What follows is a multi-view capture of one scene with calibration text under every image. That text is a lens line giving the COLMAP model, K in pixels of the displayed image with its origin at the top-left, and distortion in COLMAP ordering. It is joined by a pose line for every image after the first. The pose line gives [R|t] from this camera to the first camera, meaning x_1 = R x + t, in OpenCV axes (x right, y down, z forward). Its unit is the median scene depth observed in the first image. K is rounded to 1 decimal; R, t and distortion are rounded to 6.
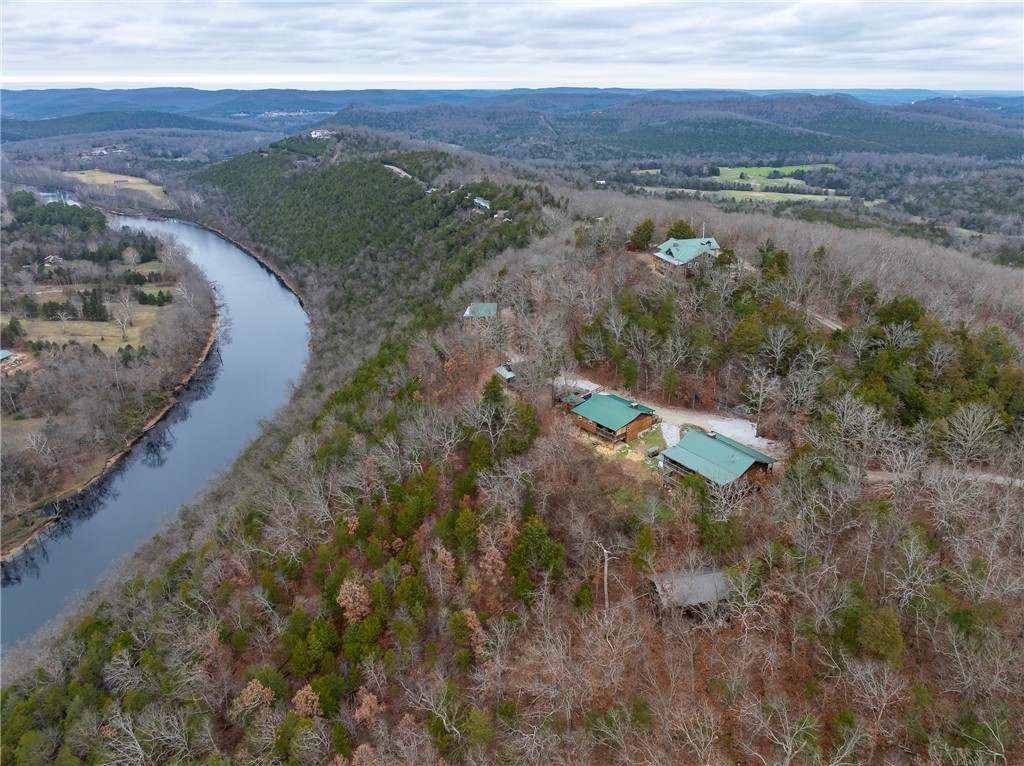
lens RADIAL K [[719.8, 0, 512.0], [0, 719.8, 383.0], [0, 0, 1]] dist [-0.004077, 0.000521]
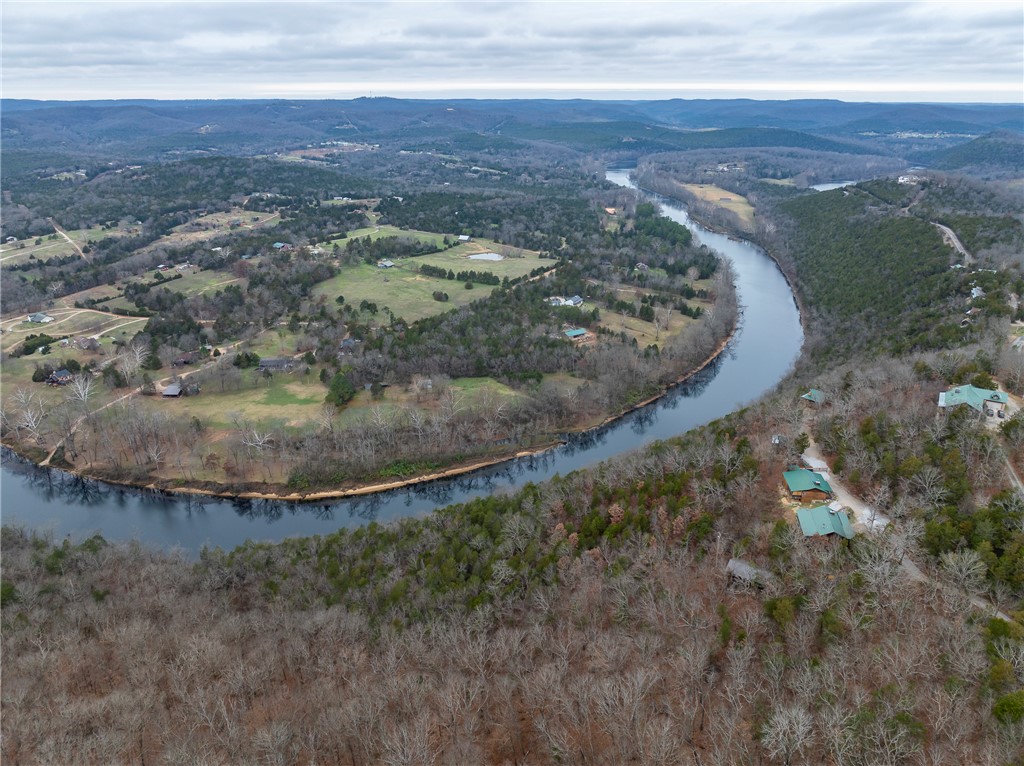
lens RADIAL K [[719.8, 0, 512.0], [0, 719.8, 383.0], [0, 0, 1]] dist [-0.004077, 0.000521]
pose [[0.697862, 0.273077, -0.662131, 0.162107], [-0.277516, 0.955343, 0.101512, -0.036098], [0.660283, 0.112911, 0.742481, -0.151895]]
